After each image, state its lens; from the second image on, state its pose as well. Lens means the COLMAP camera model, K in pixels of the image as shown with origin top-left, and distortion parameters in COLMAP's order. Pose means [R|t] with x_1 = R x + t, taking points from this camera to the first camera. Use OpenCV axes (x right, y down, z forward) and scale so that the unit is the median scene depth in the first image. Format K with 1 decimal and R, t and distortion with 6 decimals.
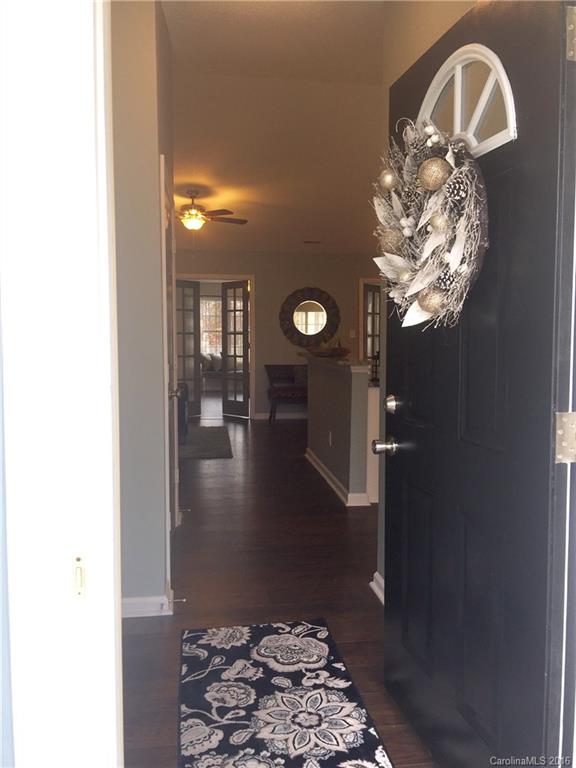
lens RADIAL K [[654.2, 0, 288.0], [0, 654.2, 384.0], [0, 0, 1]] dist [0.076897, -0.118928]
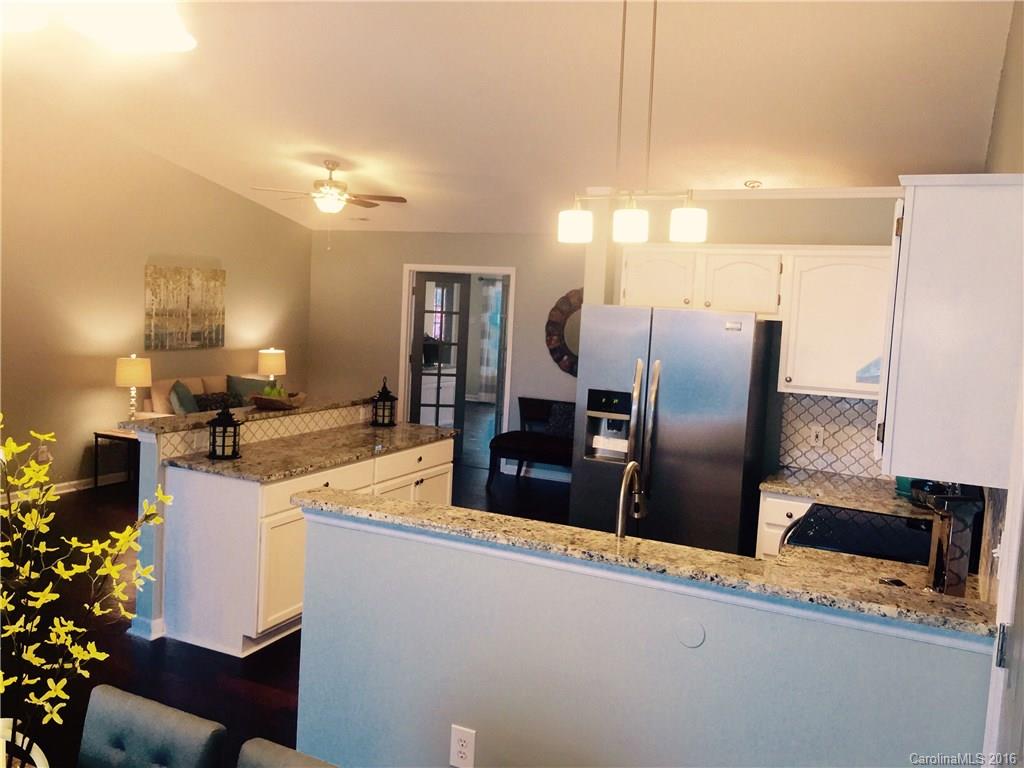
lens RADIAL K [[872.3, 0, 513.1], [0, 872.3, 378.2], [0, 0, 1]] dist [0.076897, -0.118928]
pose [[0.833363, 0.089236, -0.545475, 0.460337], [-0.090950, 0.995568, 0.023916, -0.070749], [0.545191, 0.029680, 0.837786, 0.225117]]
